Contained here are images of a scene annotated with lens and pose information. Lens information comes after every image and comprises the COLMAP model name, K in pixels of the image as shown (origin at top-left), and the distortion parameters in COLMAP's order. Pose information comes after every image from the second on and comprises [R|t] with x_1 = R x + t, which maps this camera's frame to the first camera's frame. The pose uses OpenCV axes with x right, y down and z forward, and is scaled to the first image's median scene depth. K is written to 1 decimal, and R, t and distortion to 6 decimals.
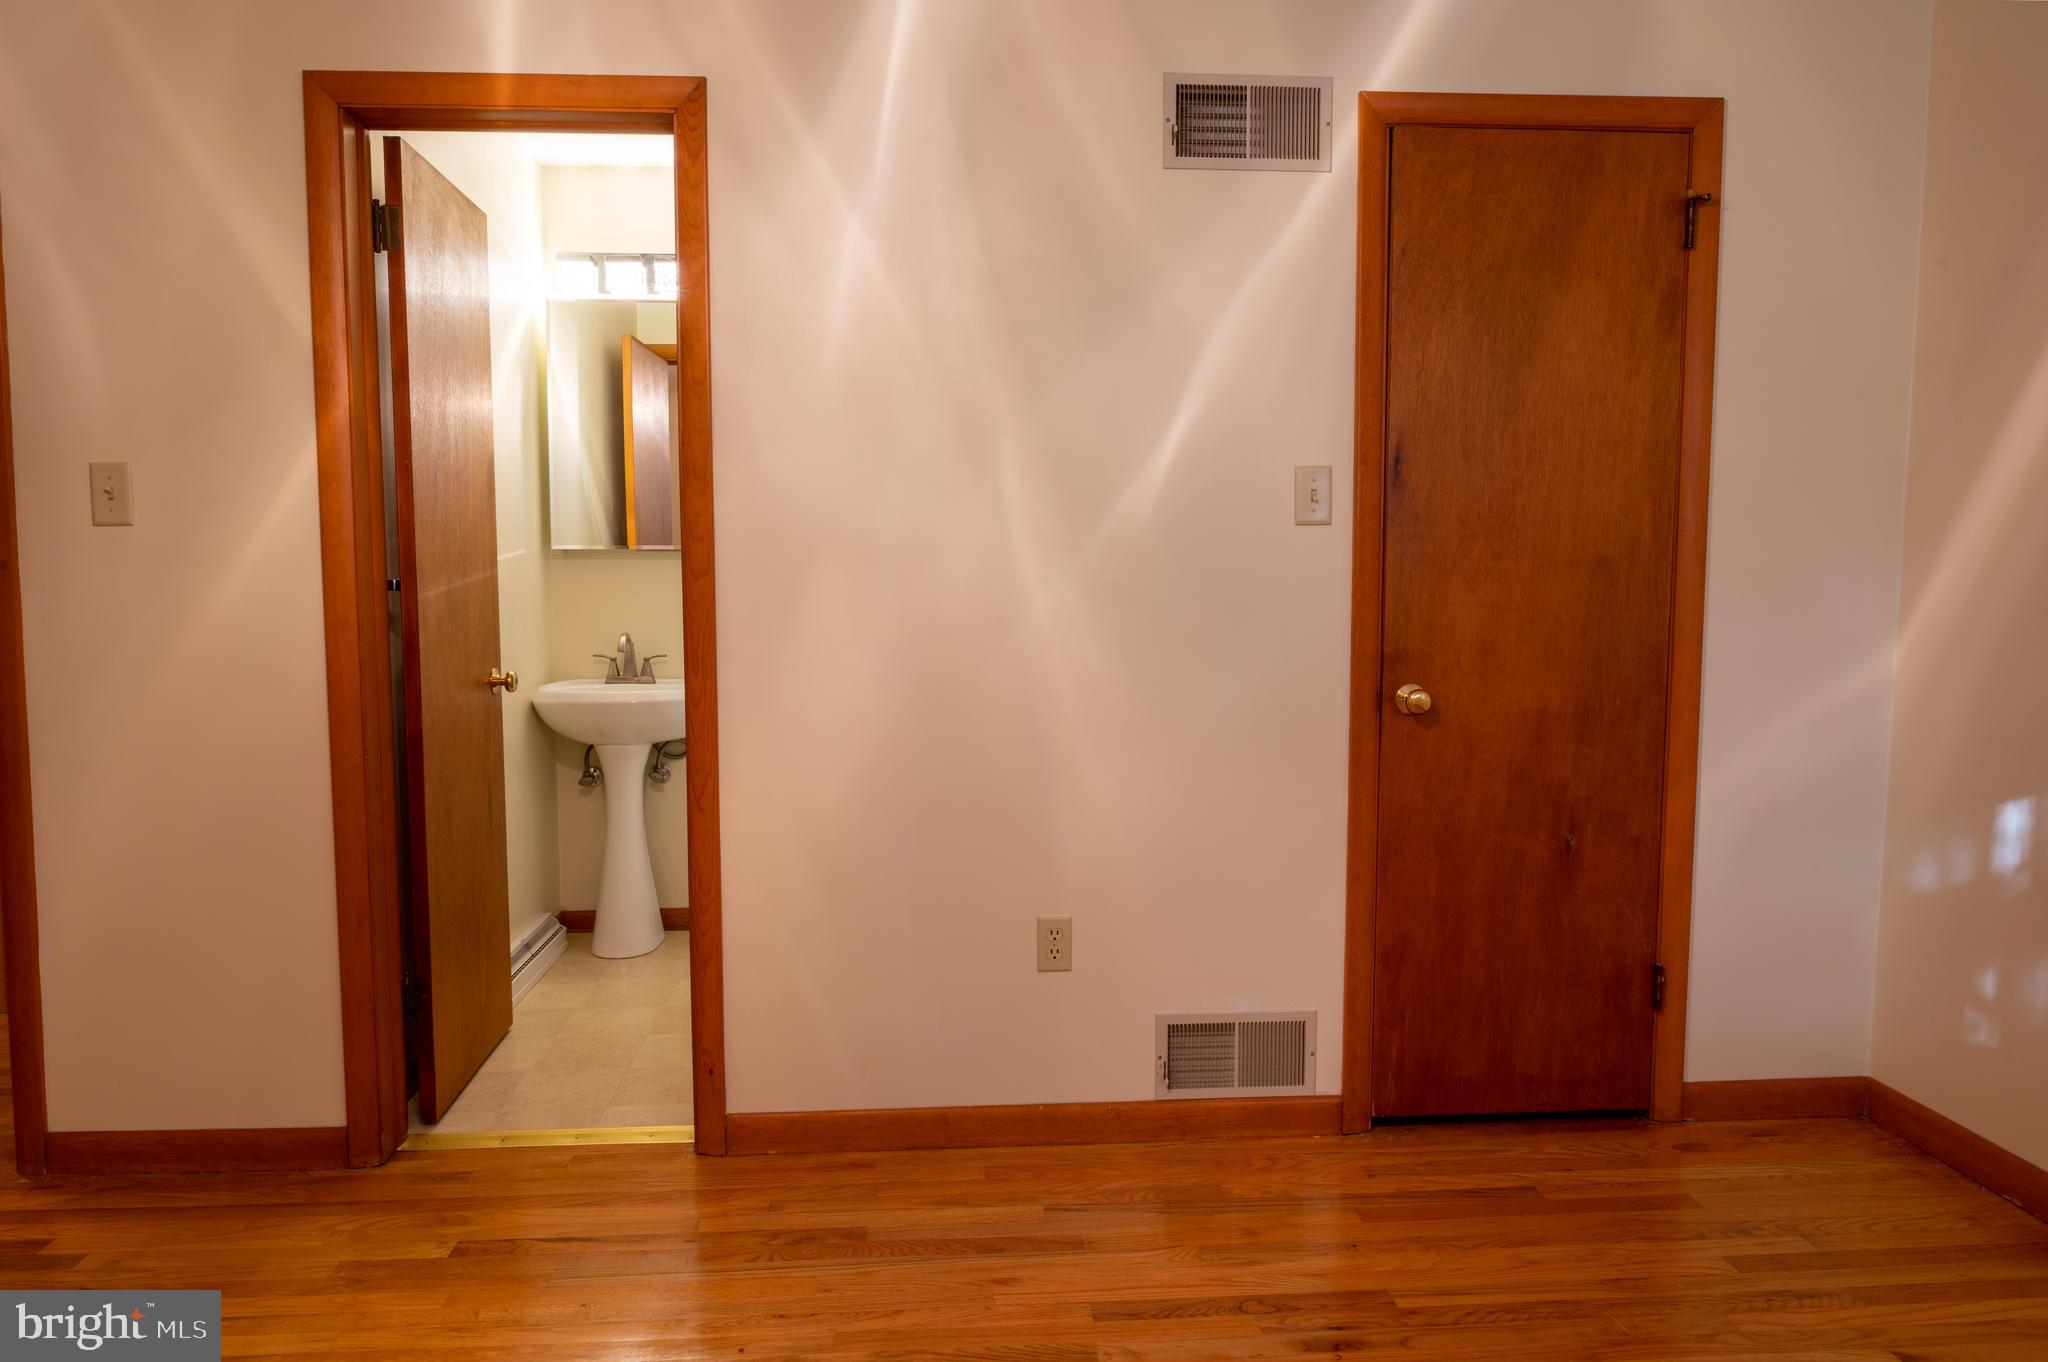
lens RADIAL K [[1378.4, 0, 1019.5], [0, 1378.4, 680.2], [0, 0, 1]] dist [-0.003931, -0.000498]
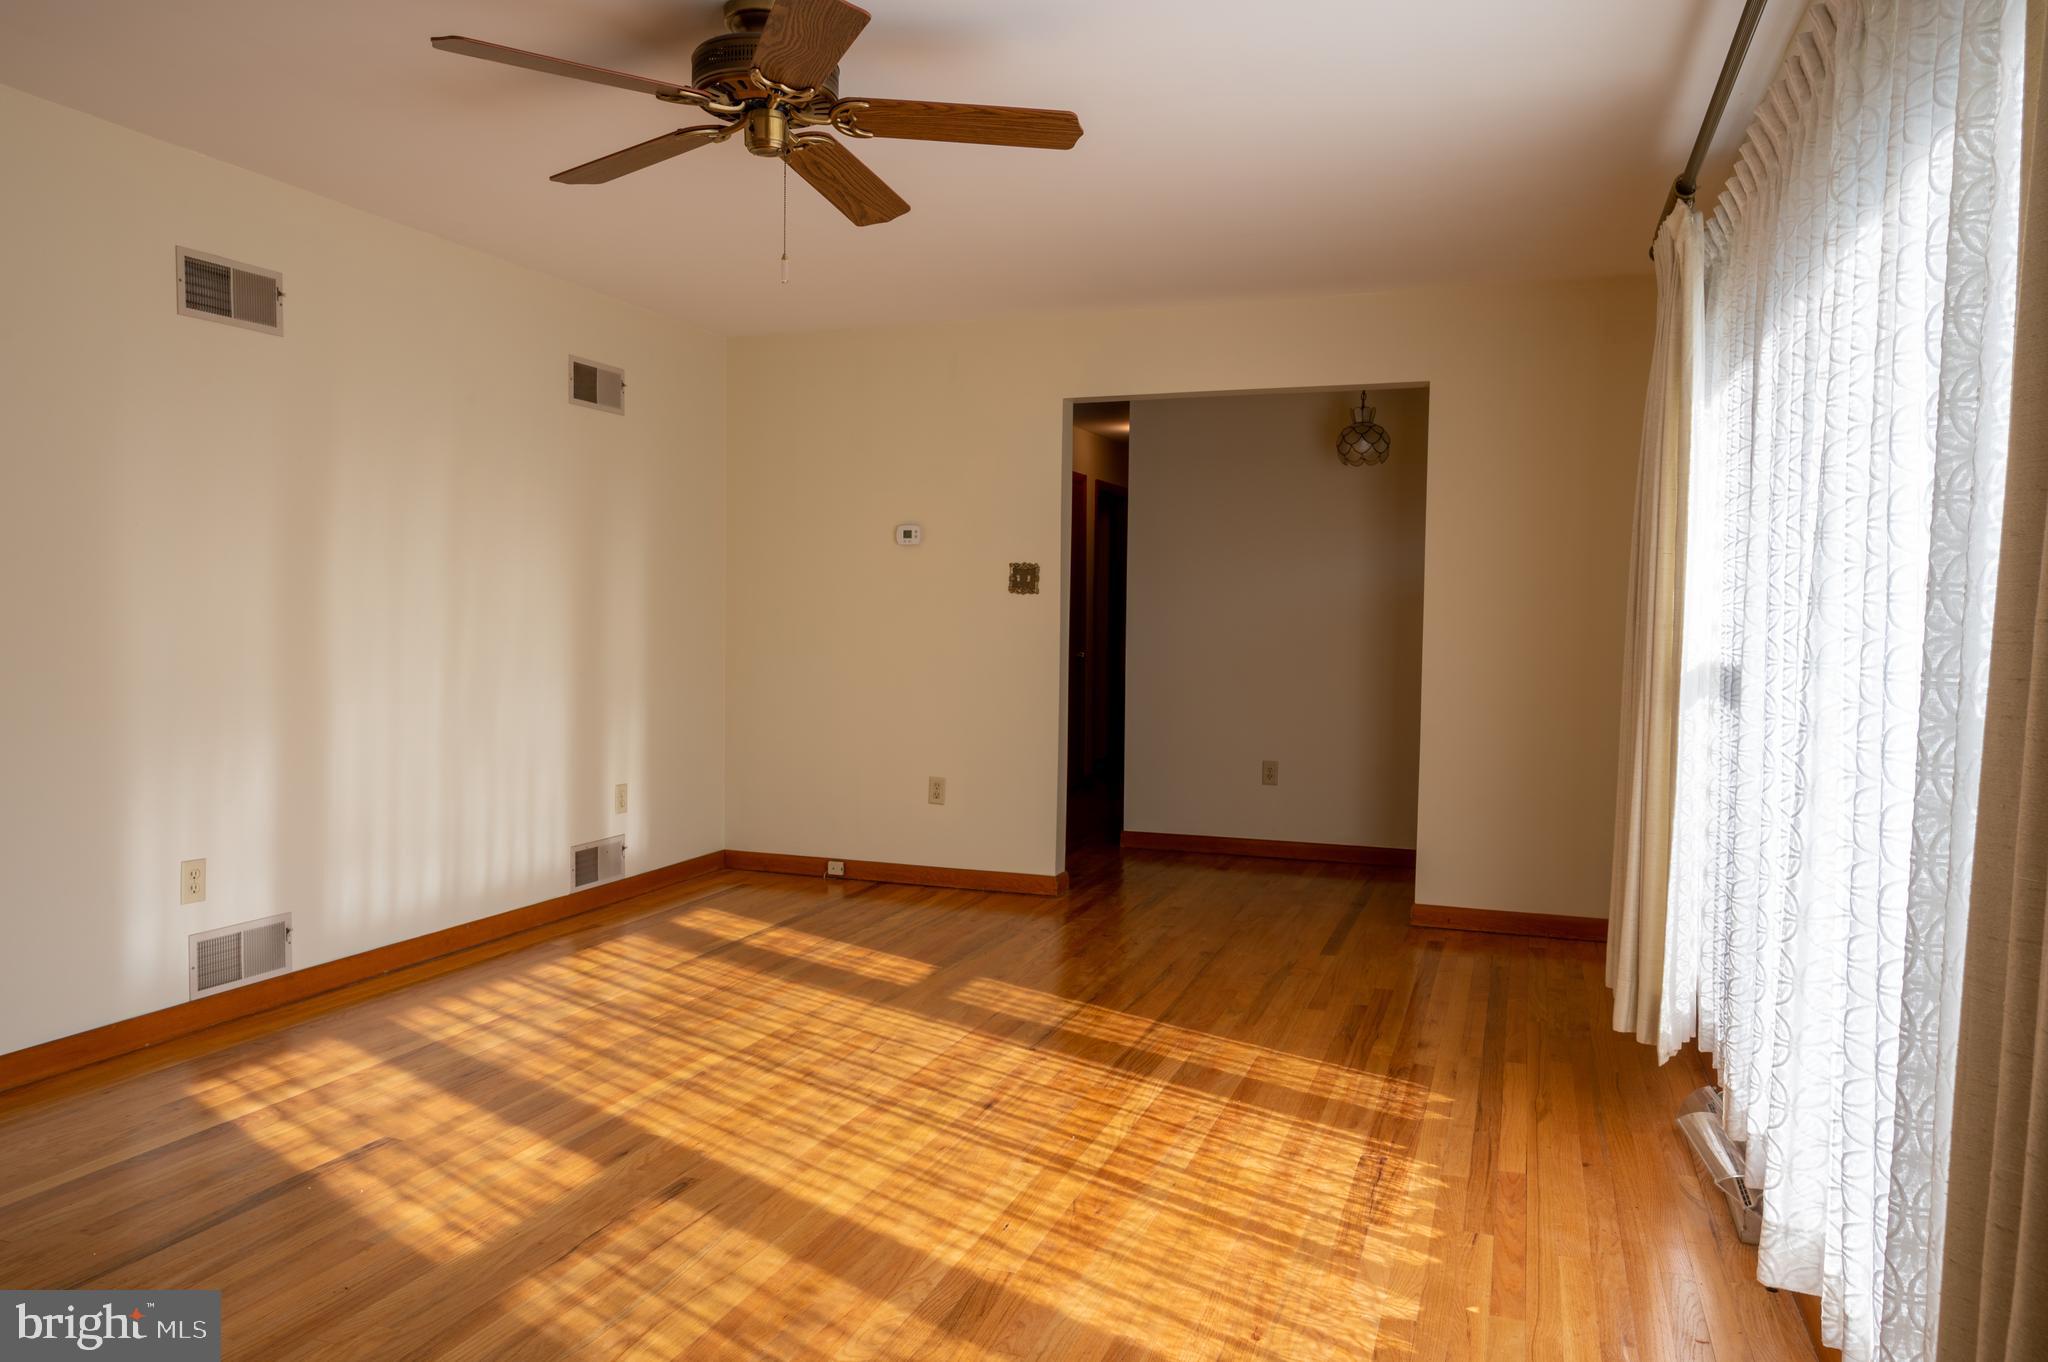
lens RADIAL K [[1378.4, 0, 1019.5], [0, 1378.4, 680.2], [0, 0, 1]] dist [-0.003931, -0.000498]
pose [[0.394123, -0.039669, 0.918201, -0.787710], [0.058951, 0.998102, 0.017817, 0.016601], [-0.917165, 0.047107, 0.395714, -0.281705]]
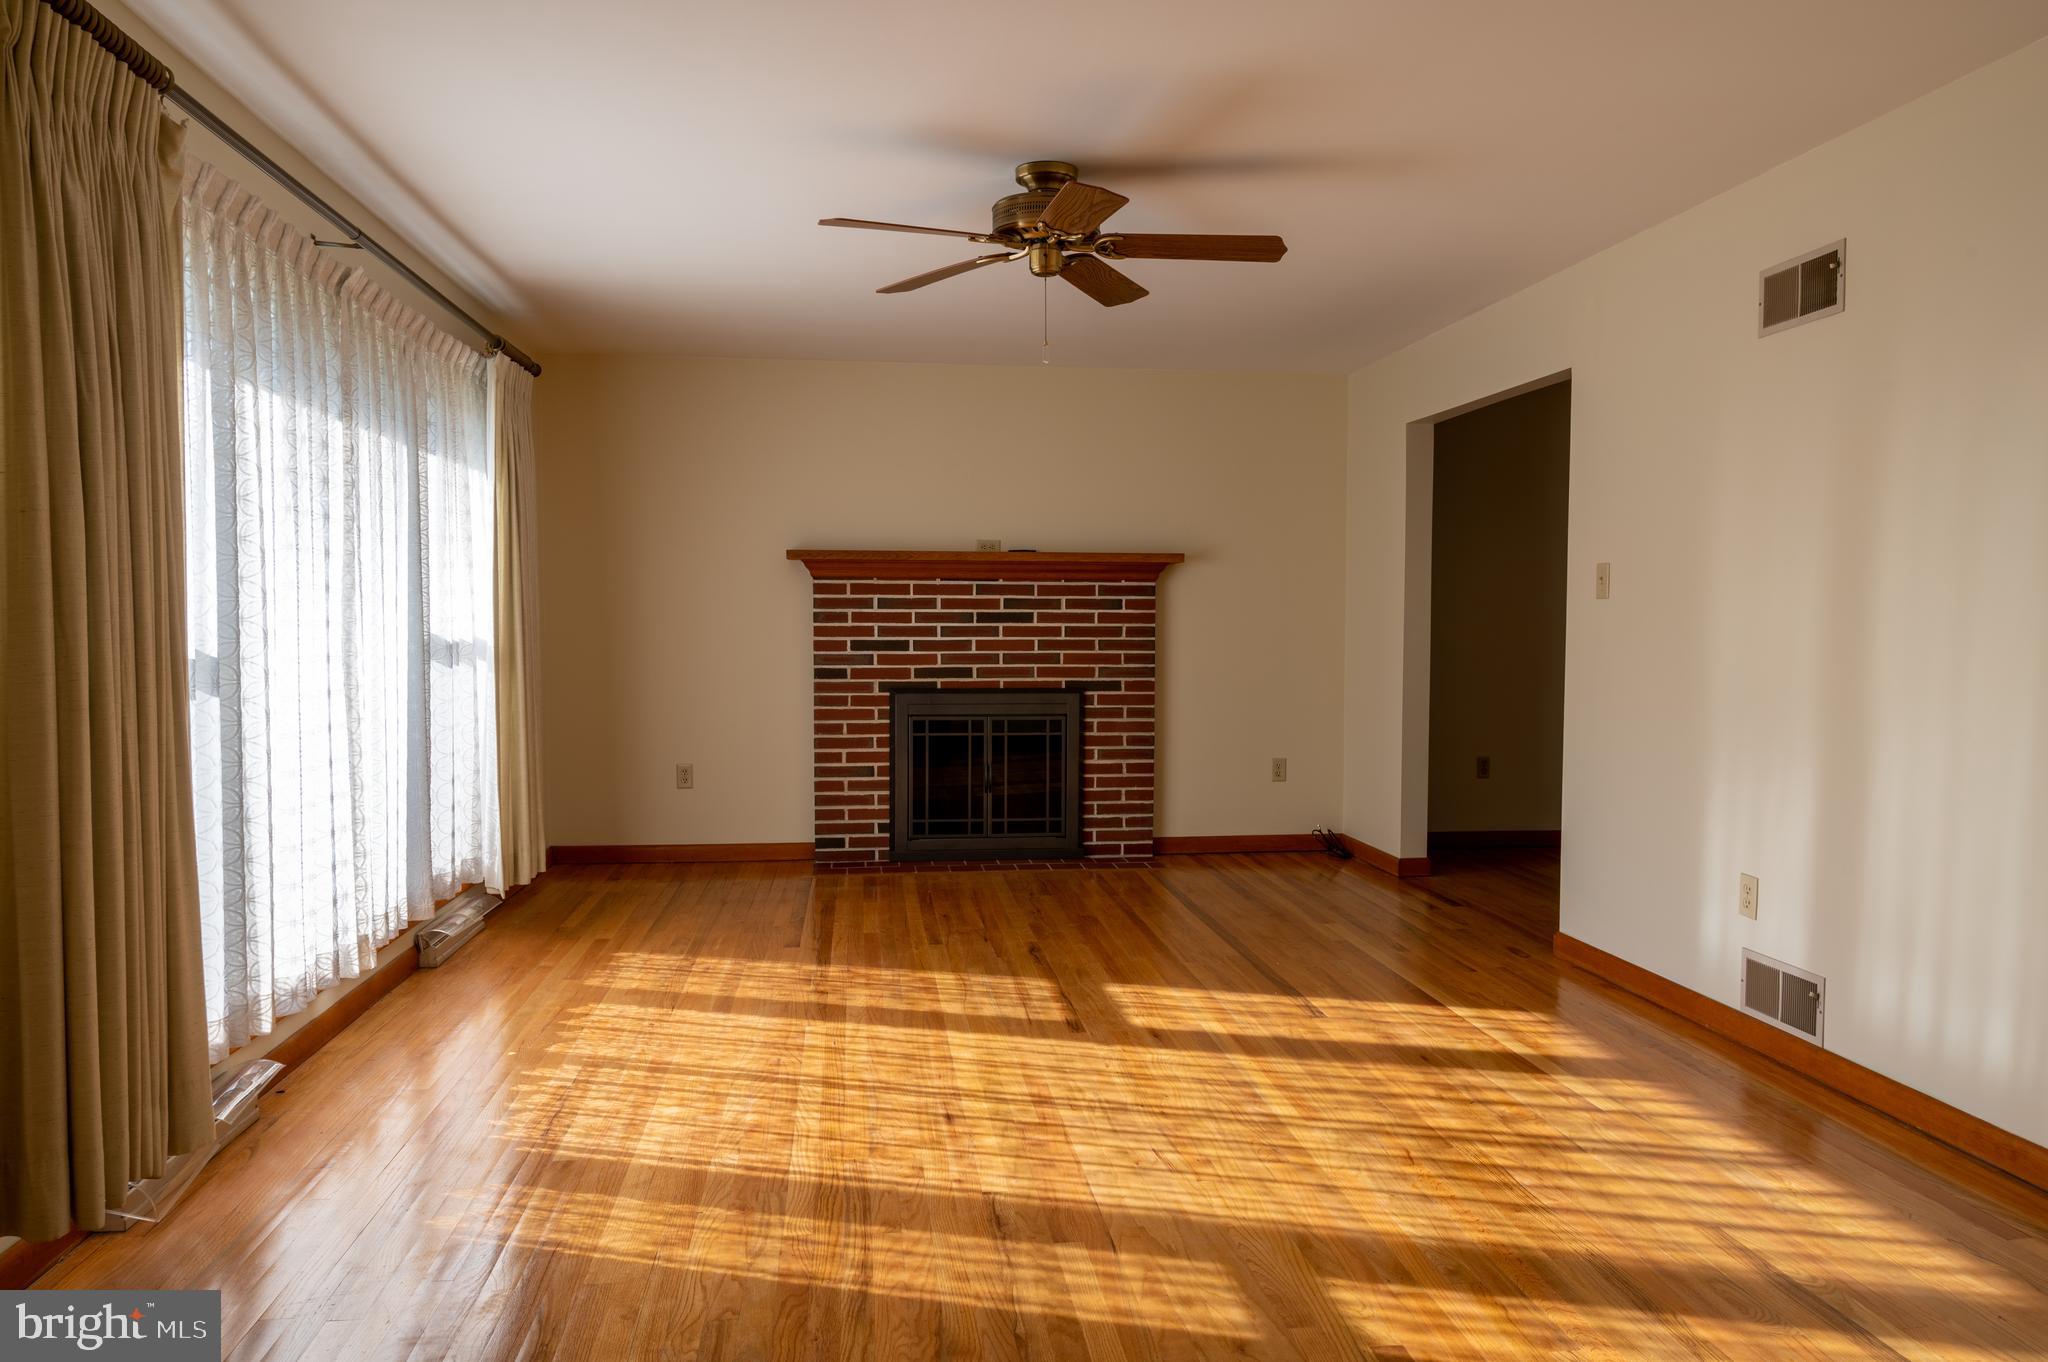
lens RADIAL K [[1378.4, 0, 1019.5], [0, 1378.4, 680.2], [0, 0, 1]] dist [-0.003931, -0.000498]
pose [[0.074599, 0.044947, -0.996200, 1.386475], [-0.084629, 0.995665, 0.038585, -0.014254], [0.993616, 0.081429, 0.078080, 0.160949]]
